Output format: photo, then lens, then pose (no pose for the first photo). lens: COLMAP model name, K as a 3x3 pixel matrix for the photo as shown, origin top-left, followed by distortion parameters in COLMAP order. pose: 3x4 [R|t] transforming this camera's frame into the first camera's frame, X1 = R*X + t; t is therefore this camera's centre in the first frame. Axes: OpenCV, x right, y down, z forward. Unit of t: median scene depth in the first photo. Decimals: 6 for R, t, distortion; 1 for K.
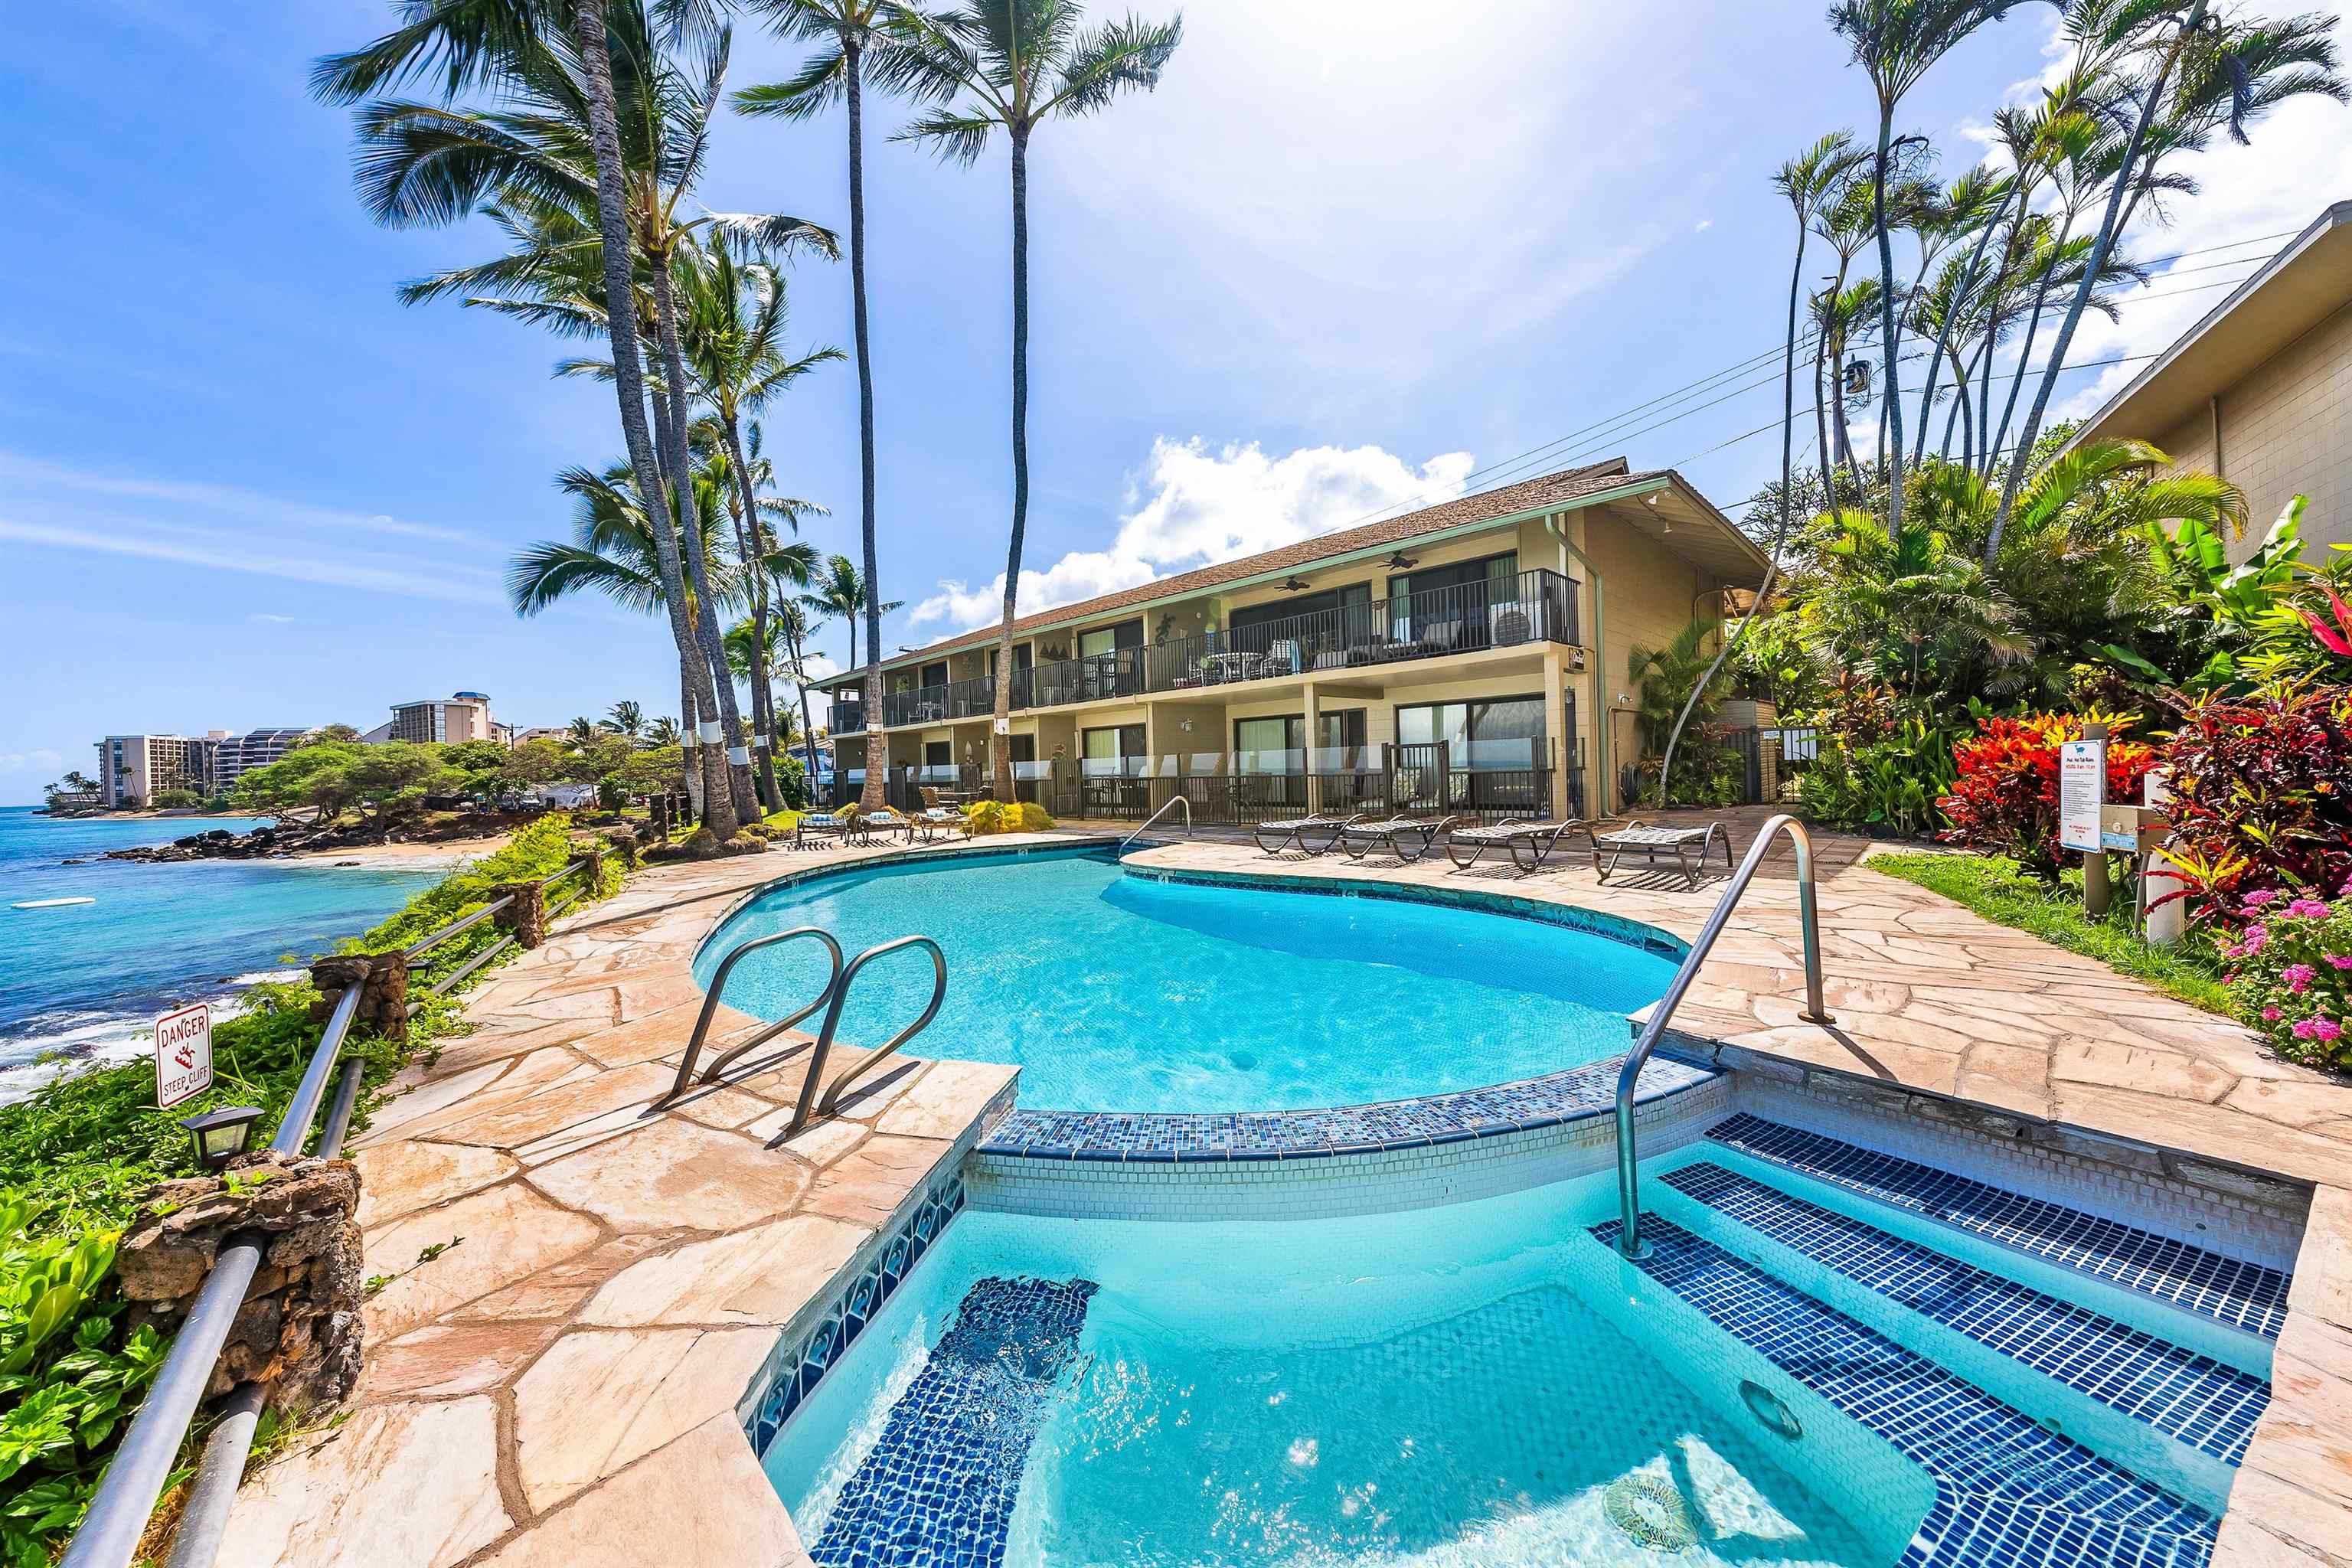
lens RADIAL K [[812.0, 0, 1178.6], [0, 812.0, 767.0], [0, 0, 1]] dist [-0.002007, -0.000135]
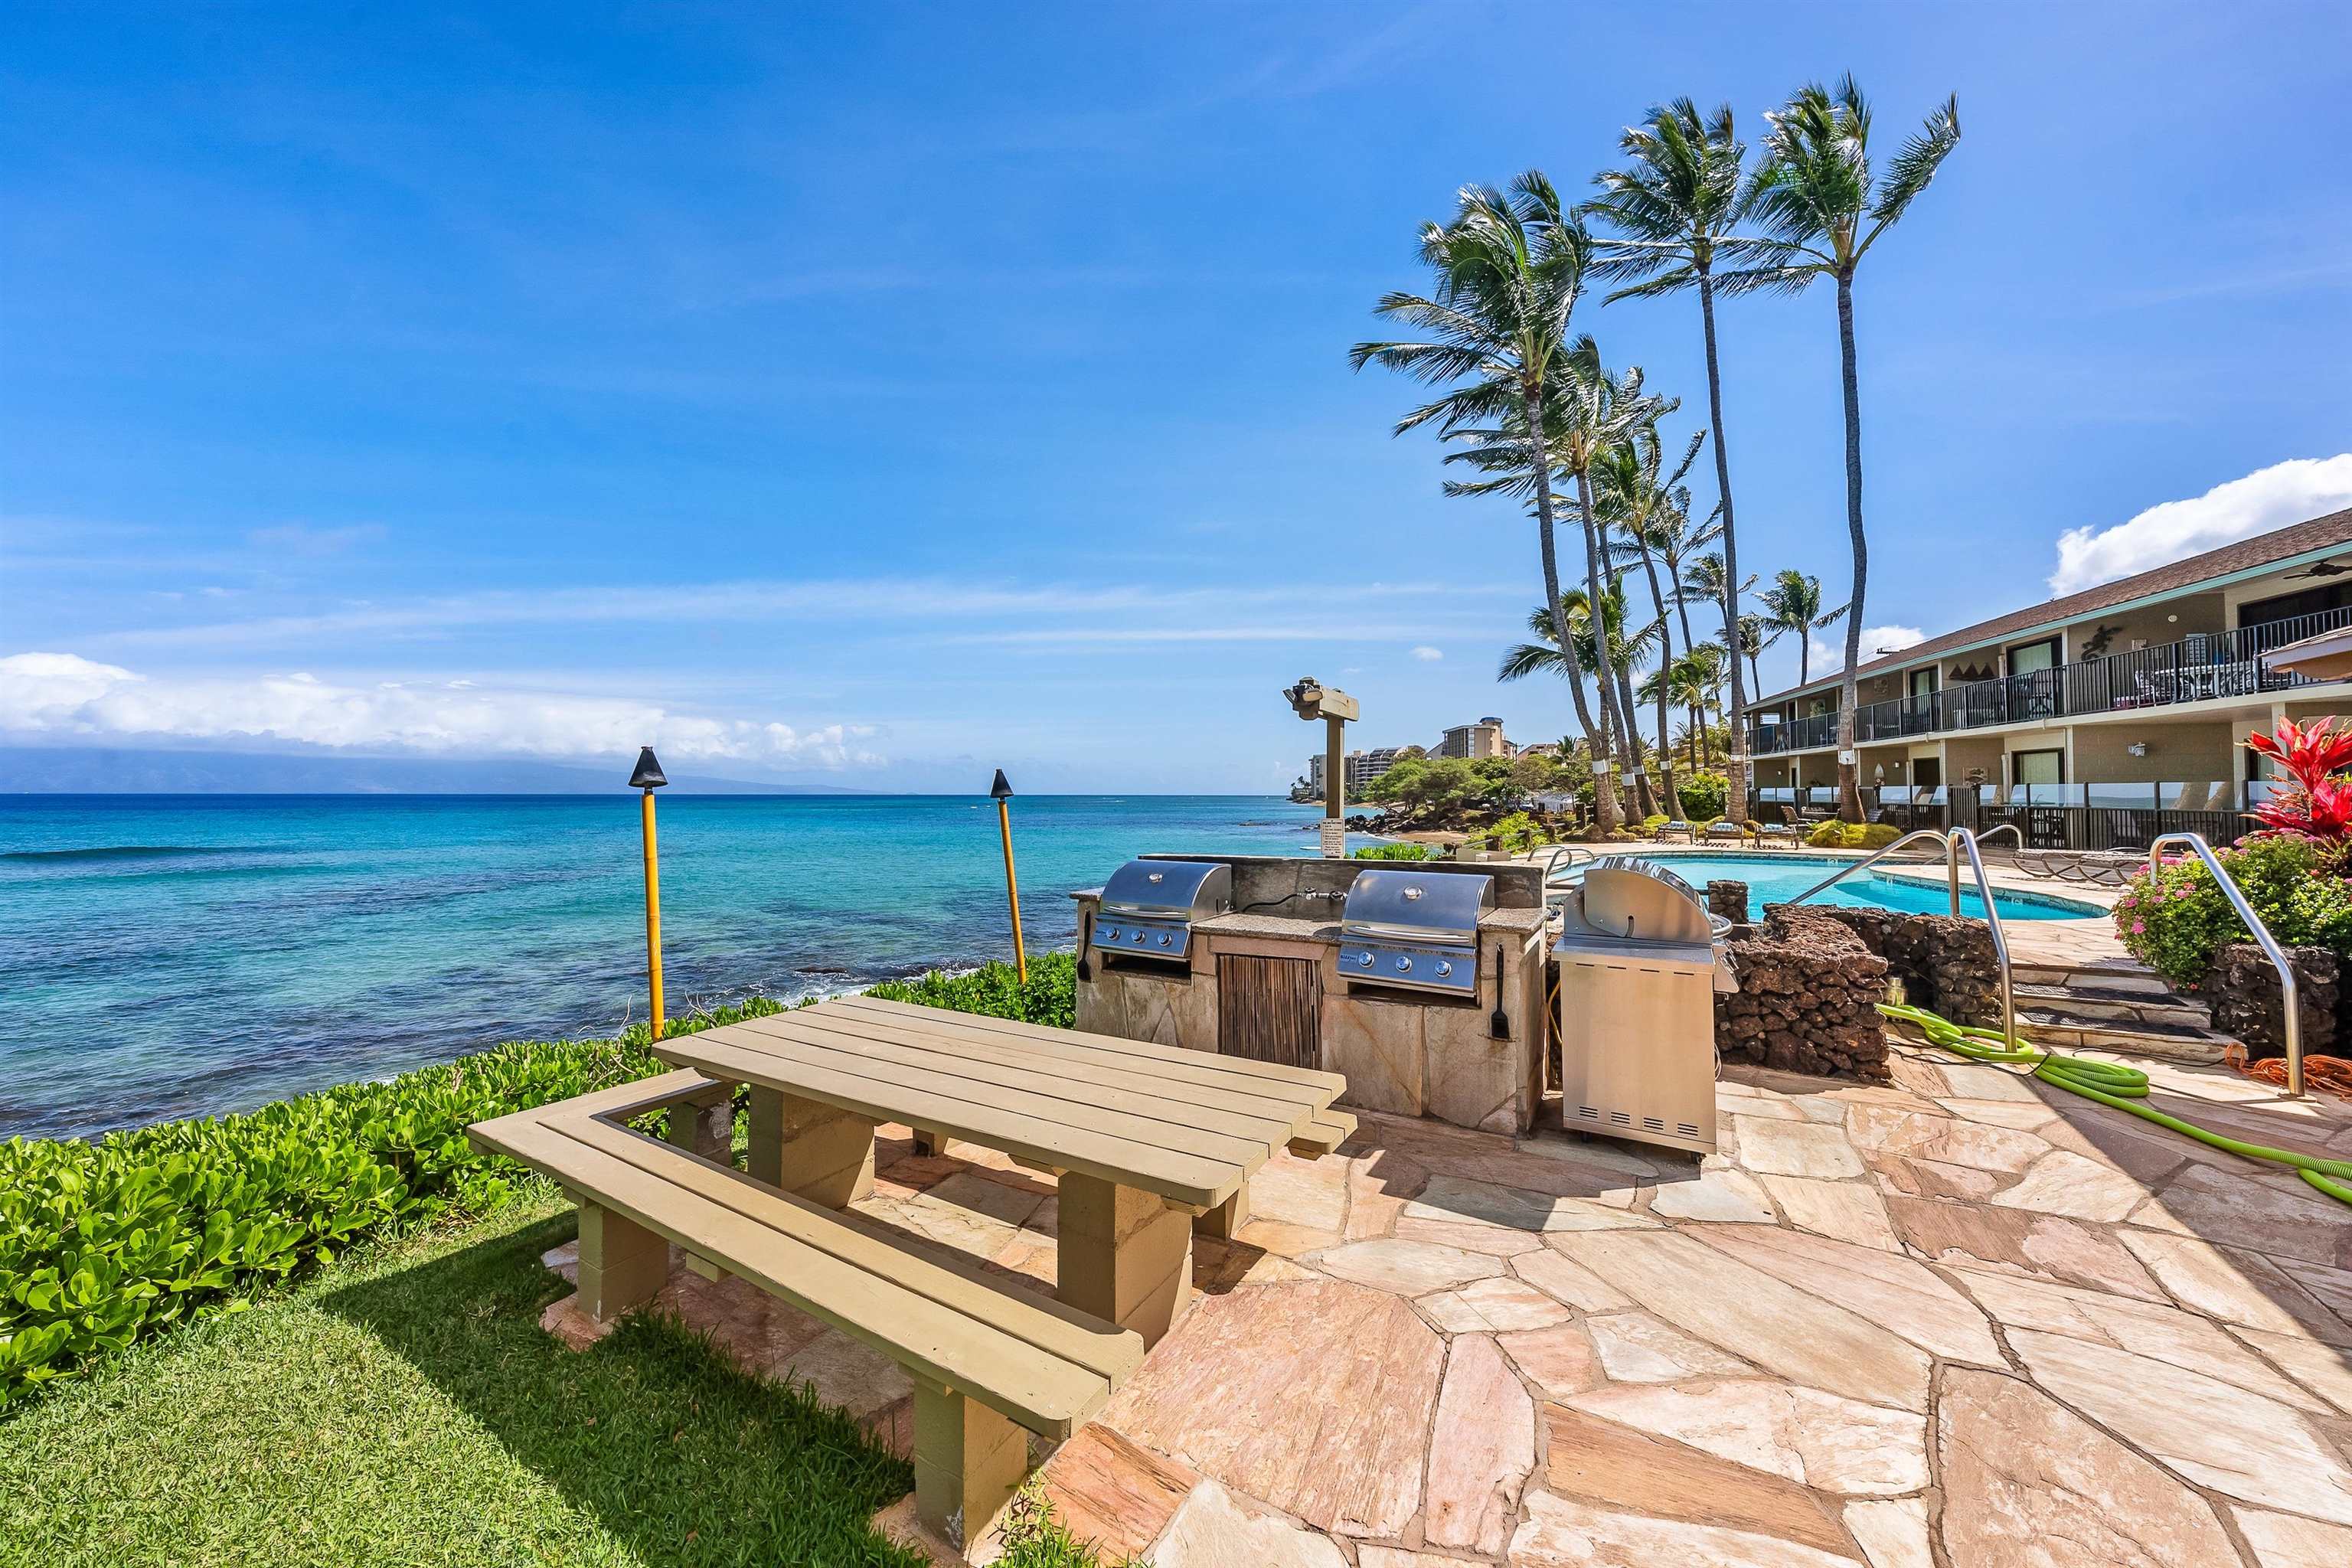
lens RADIAL K [[812.0, 0, 1178.6], [0, 812.0, 767.0], [0, 0, 1]] dist [-0.002007, -0.000135]
pose [[0.466797, 0.003380, -0.884358, 0.078434], [-0.016326, 0.999855, -0.004796, -0.002985], [0.884214, 0.016677, 0.466785, -0.084108]]
